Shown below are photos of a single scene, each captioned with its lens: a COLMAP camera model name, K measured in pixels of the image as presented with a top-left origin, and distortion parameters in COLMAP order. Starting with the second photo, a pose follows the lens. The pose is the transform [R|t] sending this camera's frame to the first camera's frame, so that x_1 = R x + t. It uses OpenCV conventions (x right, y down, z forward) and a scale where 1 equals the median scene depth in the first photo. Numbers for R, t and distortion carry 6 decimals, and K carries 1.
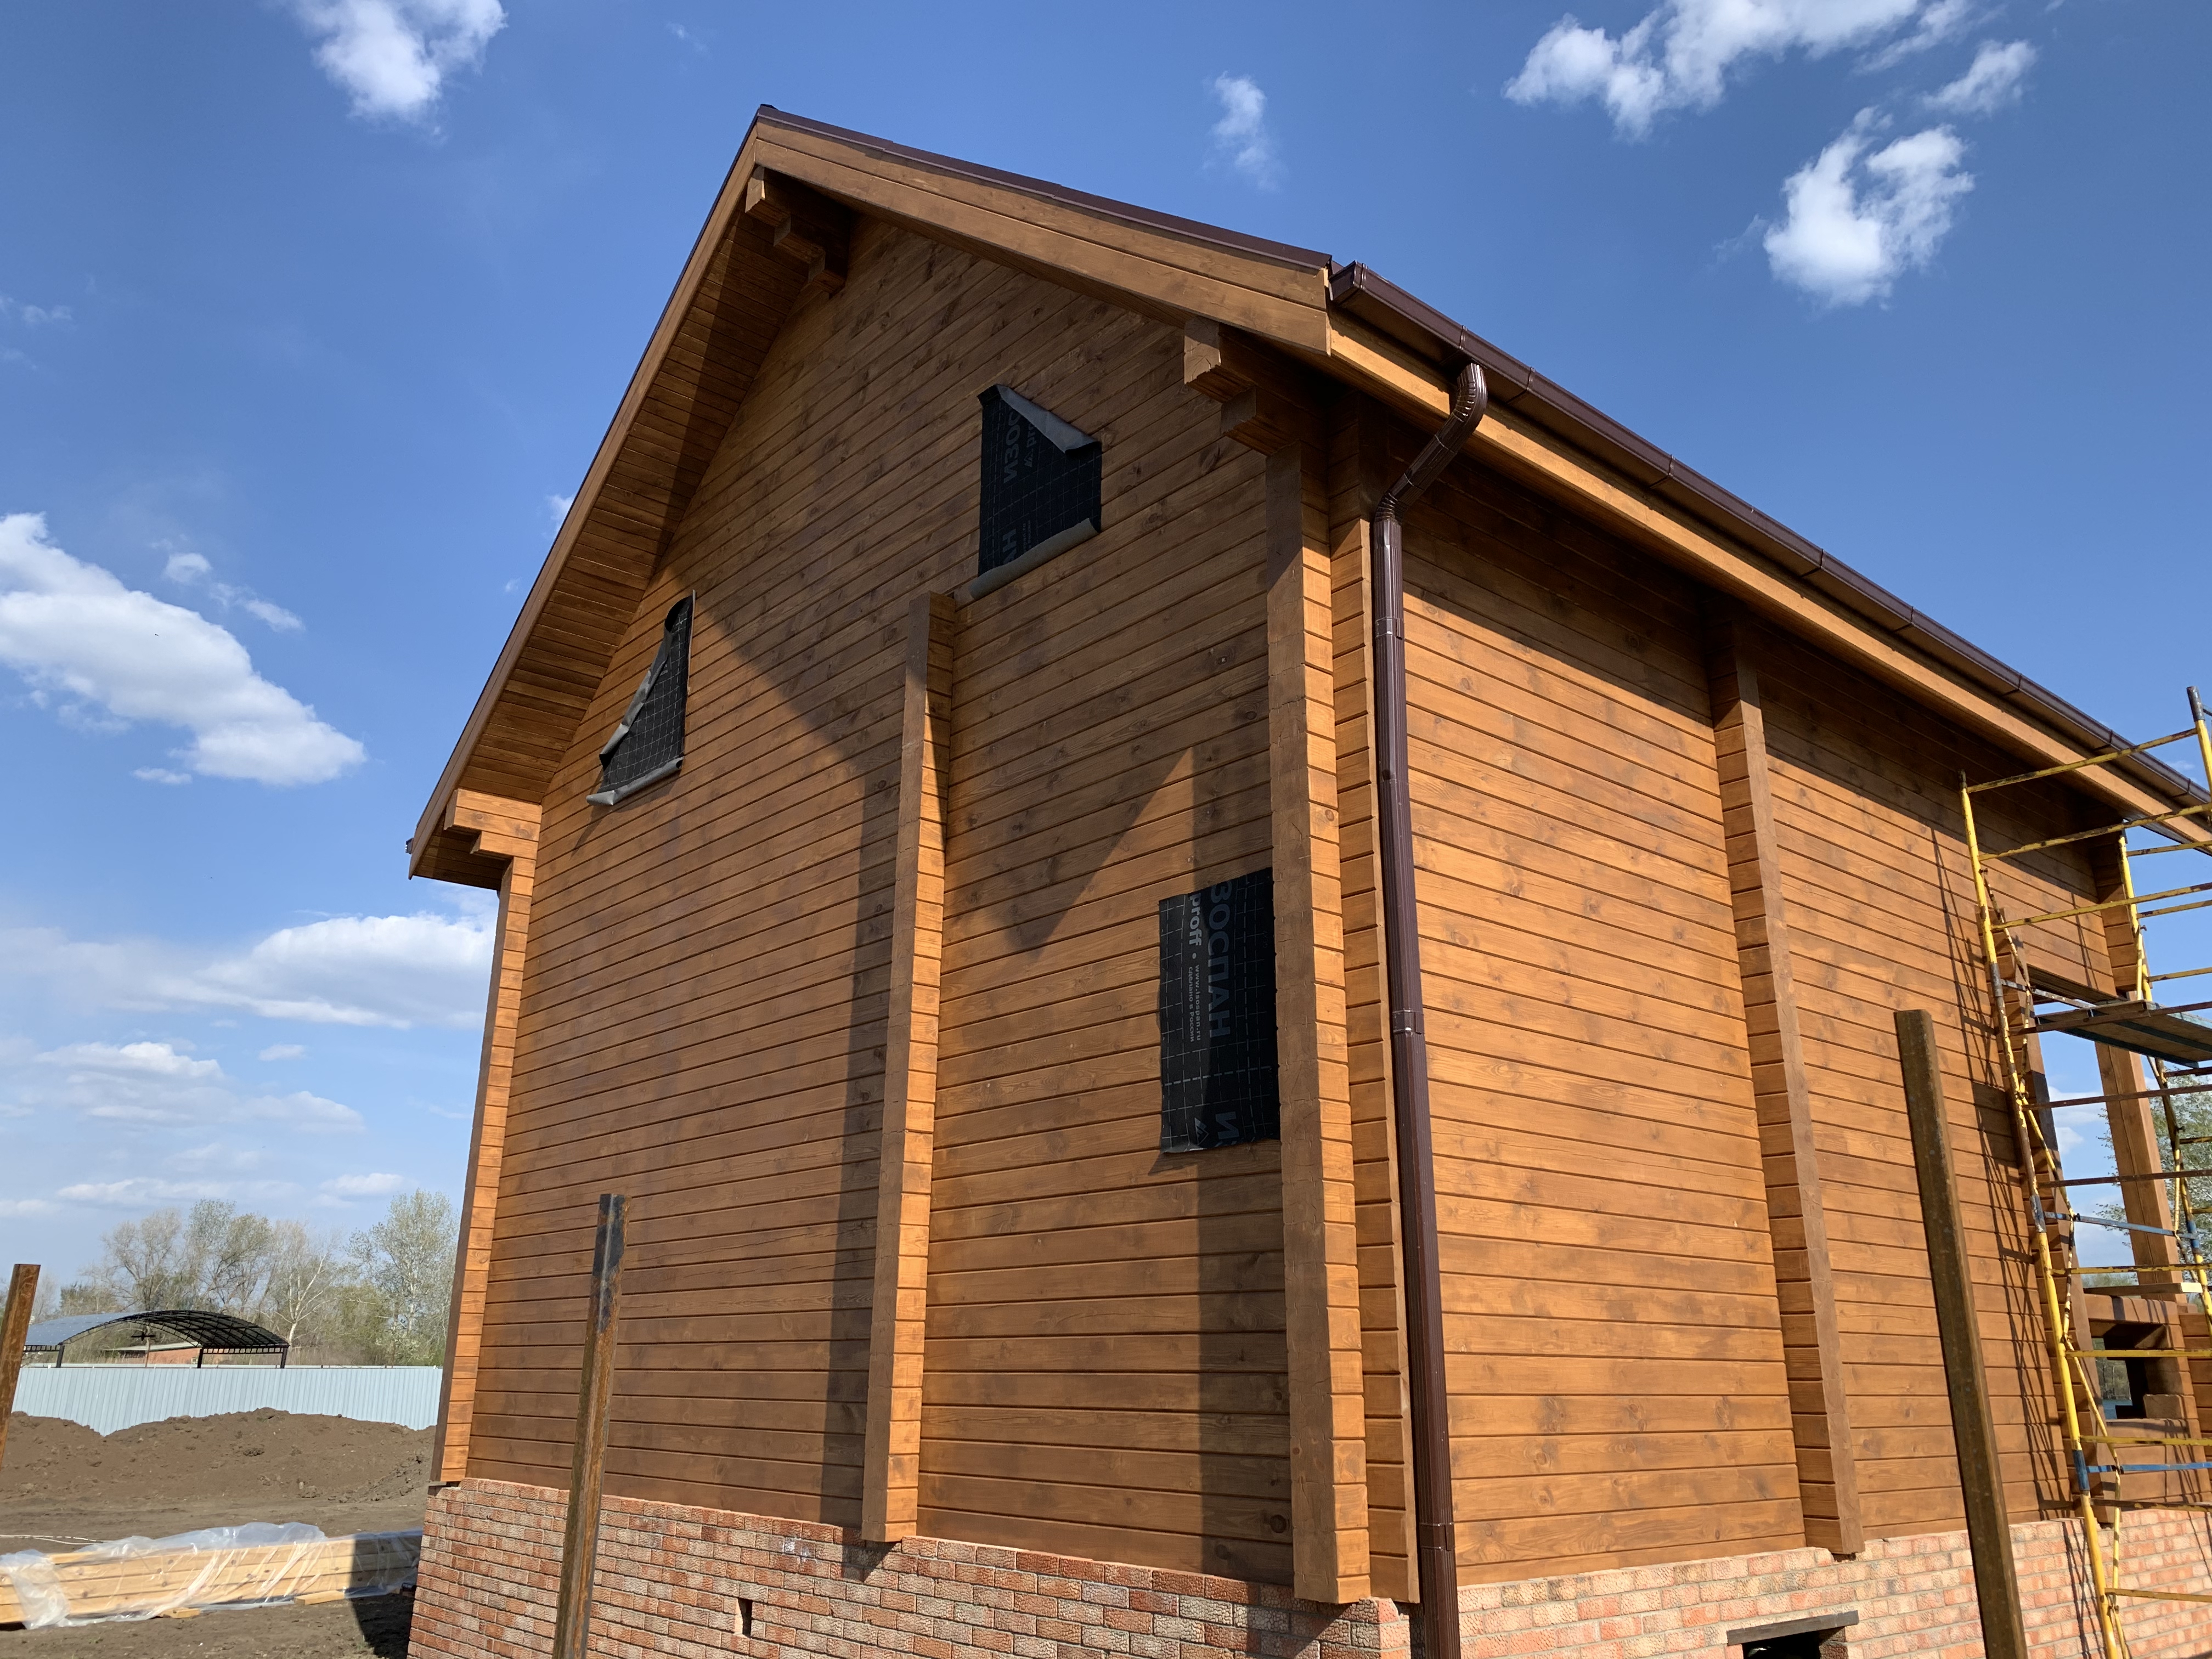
lens RADIAL K [[1689.9, 0, 1088.9], [0, 1689.9, 835.2], [0, 0, 1]] dist [0.059788, -0.050469]
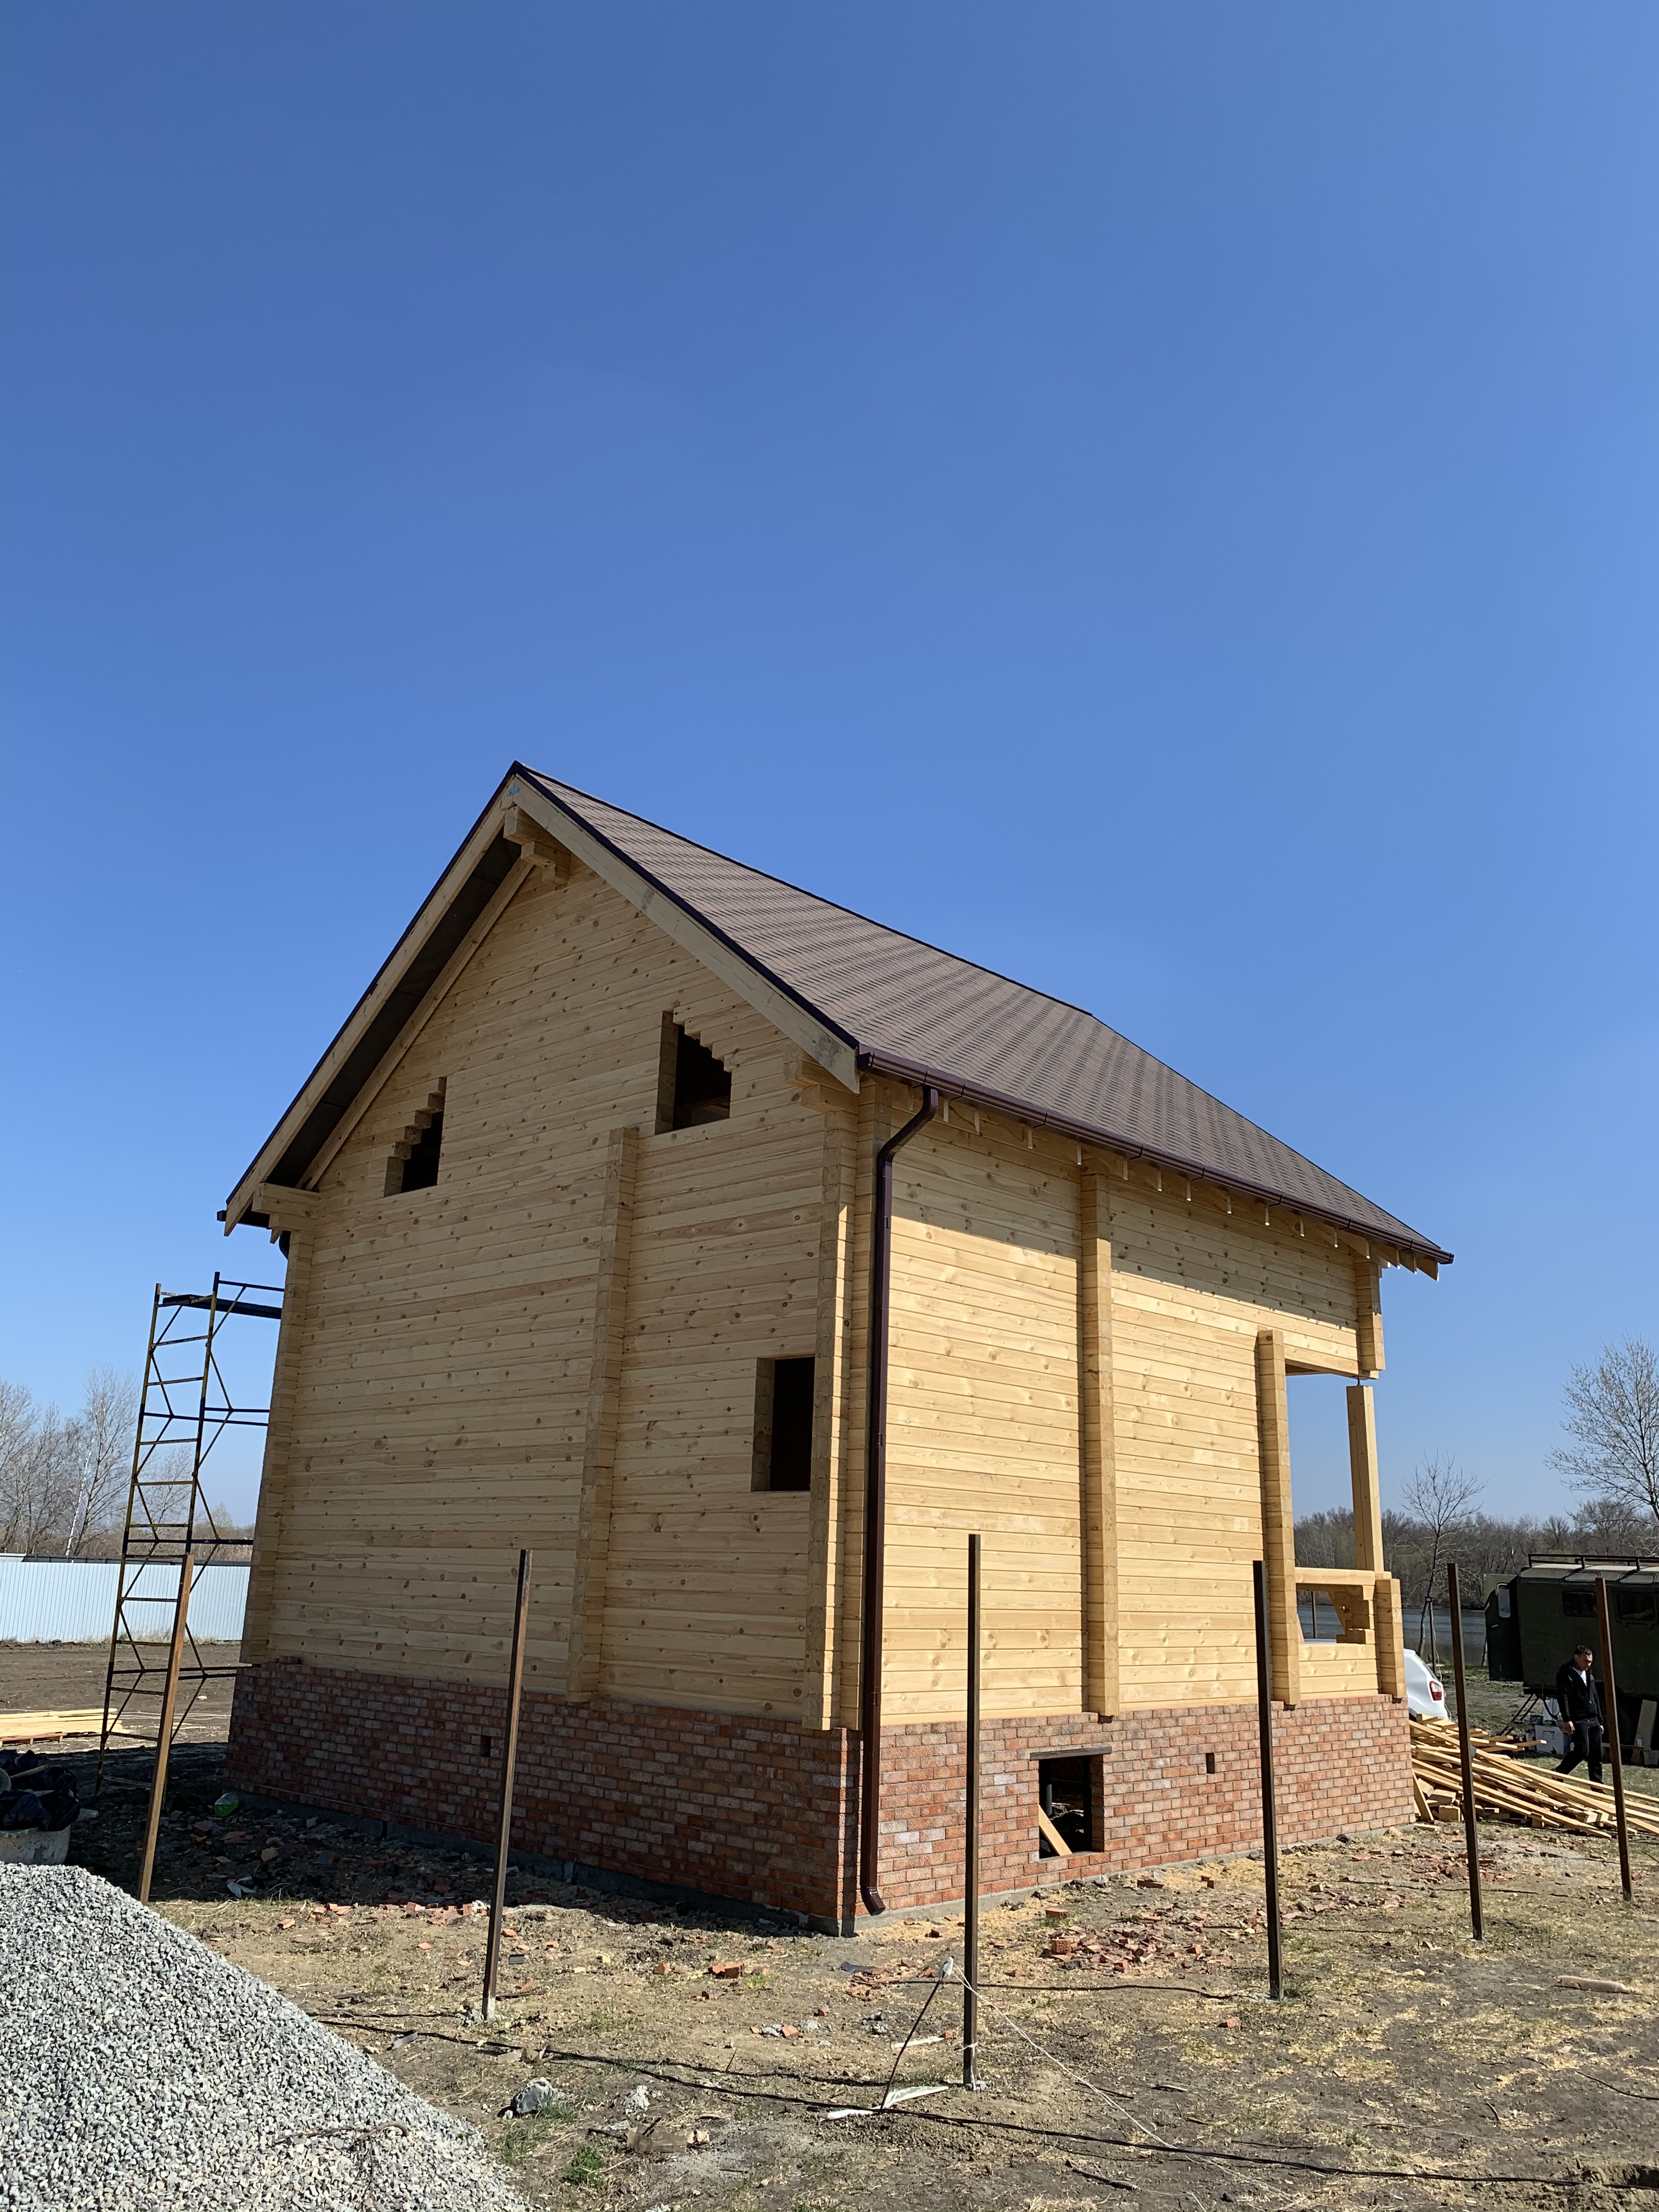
lens RADIAL K [[1689.9, 0, 834.6], [0, 1689.9, 1089.2], [0, 0, 1]] dist [0.059788, -0.050469]
pose [[0.994972, 0.048539, 0.087609, -0.039846], [-0.051180, 0.998292, 0.028160, -0.272183], [-0.086093, -0.032503, 0.995757, -0.729791]]
